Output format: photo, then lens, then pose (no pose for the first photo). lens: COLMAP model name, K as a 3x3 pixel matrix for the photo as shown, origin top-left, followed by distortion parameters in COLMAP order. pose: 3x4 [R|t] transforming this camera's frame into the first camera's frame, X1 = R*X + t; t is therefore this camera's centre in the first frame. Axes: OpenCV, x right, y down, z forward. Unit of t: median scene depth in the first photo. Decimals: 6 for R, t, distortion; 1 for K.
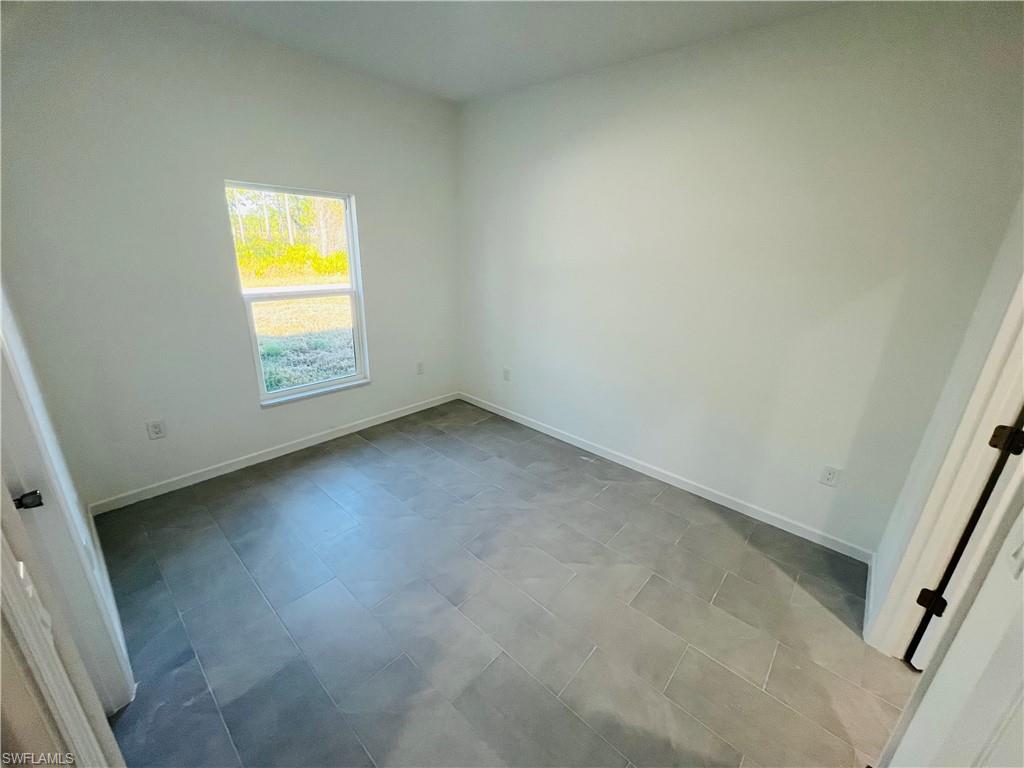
lens RADIAL K [[411.6, 0, 513.3], [0, 411.6, 382.3], [0, 0, 1]] dist [-0.000154, -0.000592]
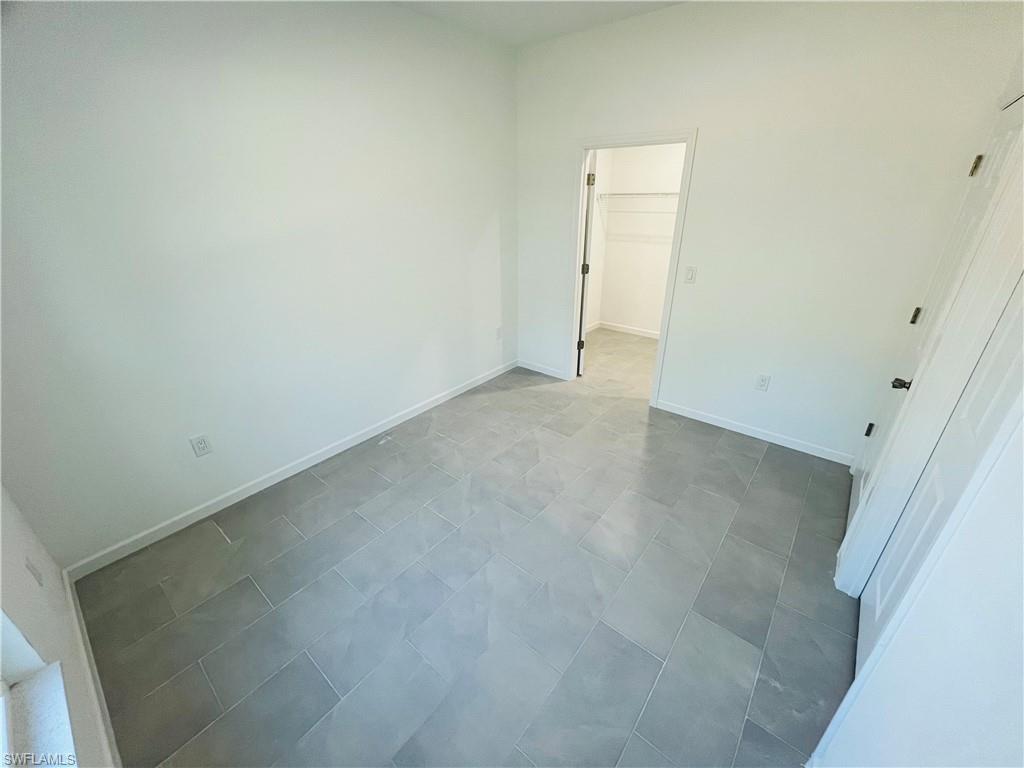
lens RADIAL K [[411.6, 0, 512.8], [0, 411.6, 383.2], [0, 0, 1]] dist [-0.000154, -0.000592]
pose [[-0.038706, -0.456477, 0.888893, -0.770259], [0.336416, 0.831677, 0.441744, -0.303295], [-0.940918, 0.316136, 0.121376, 0.727430]]
